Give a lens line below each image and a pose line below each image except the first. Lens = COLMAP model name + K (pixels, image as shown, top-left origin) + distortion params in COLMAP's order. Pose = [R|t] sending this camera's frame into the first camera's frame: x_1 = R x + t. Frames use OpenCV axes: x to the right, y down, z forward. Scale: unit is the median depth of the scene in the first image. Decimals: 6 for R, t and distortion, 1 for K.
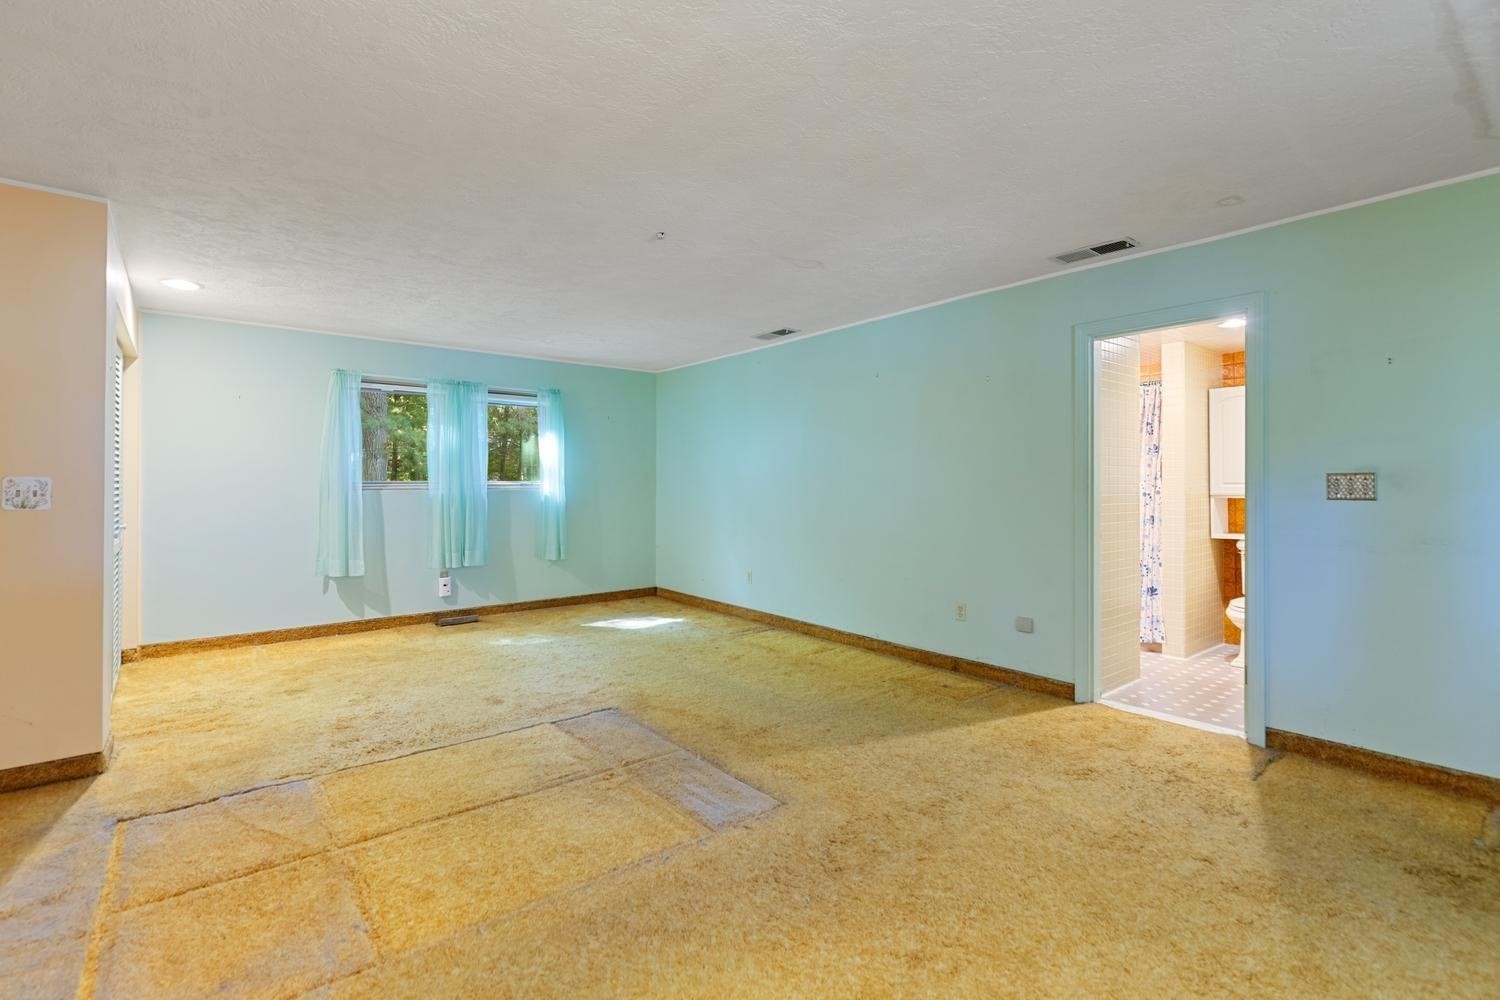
lens RADIAL K [[686.0, 0, 753.1], [0, 686.0, 497.4], [0, 0, 1]] dist [0.009653, -0.002632]
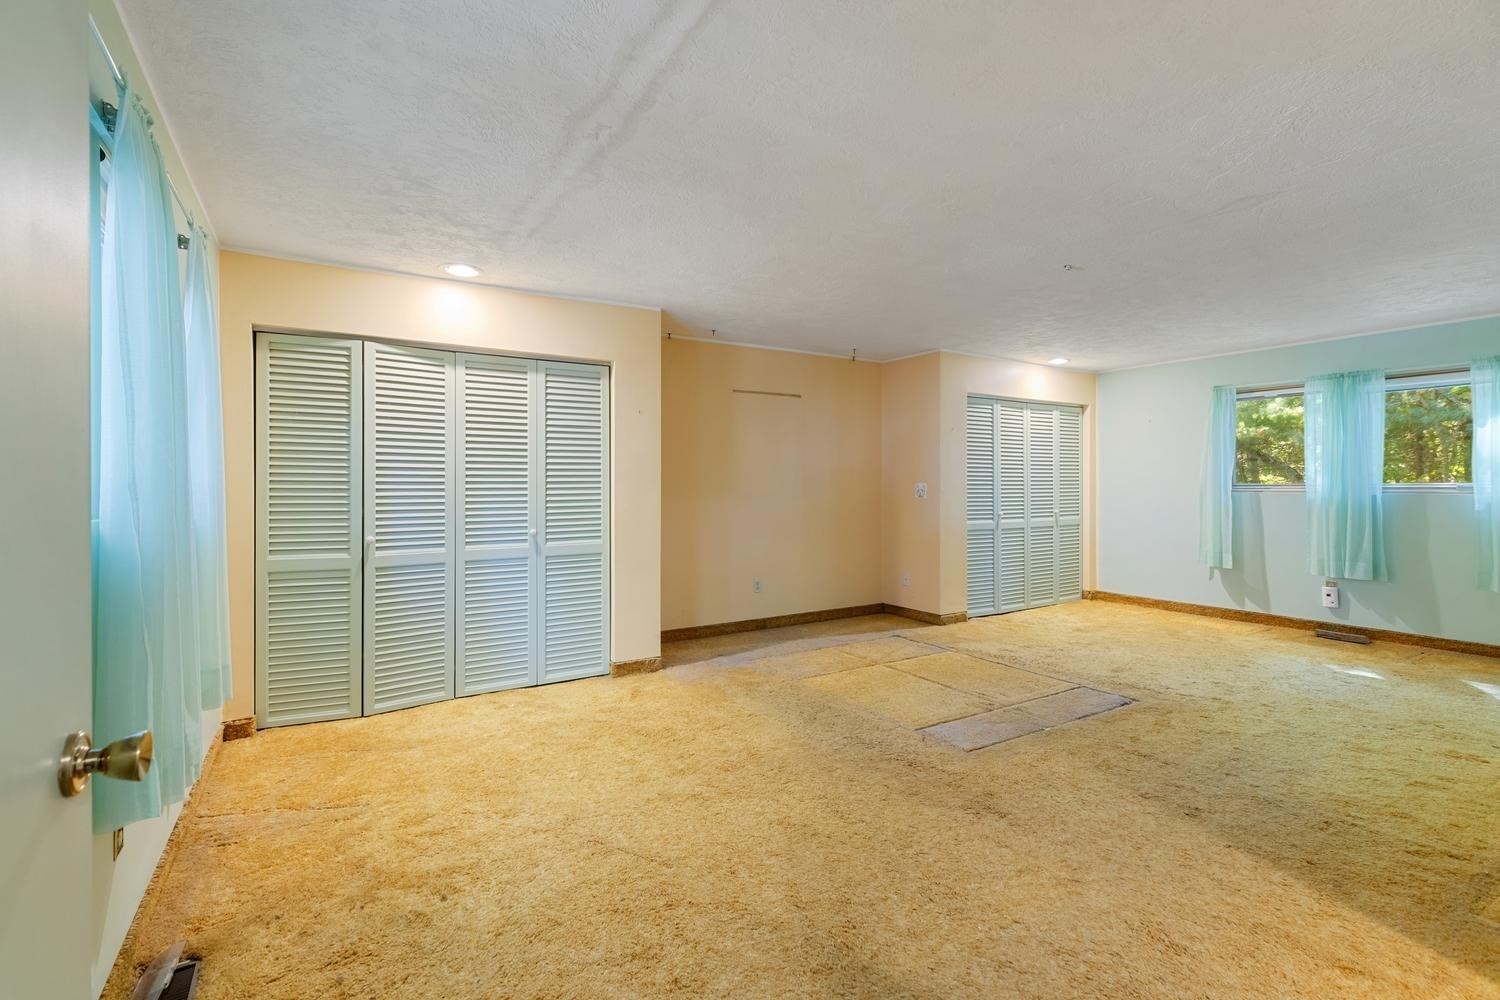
lens RADIAL K [[686.0, 0, 750.7], [0, 686.0, 490.8], [0, 0, 1]] dist [0.009653, -0.002632]
pose [[-0.137881, 0.007530, -0.990420, 0.617959], [-0.017525, 0.999796, 0.010041, -0.009270], [0.990294, 0.018741, -0.137721, 0.372276]]
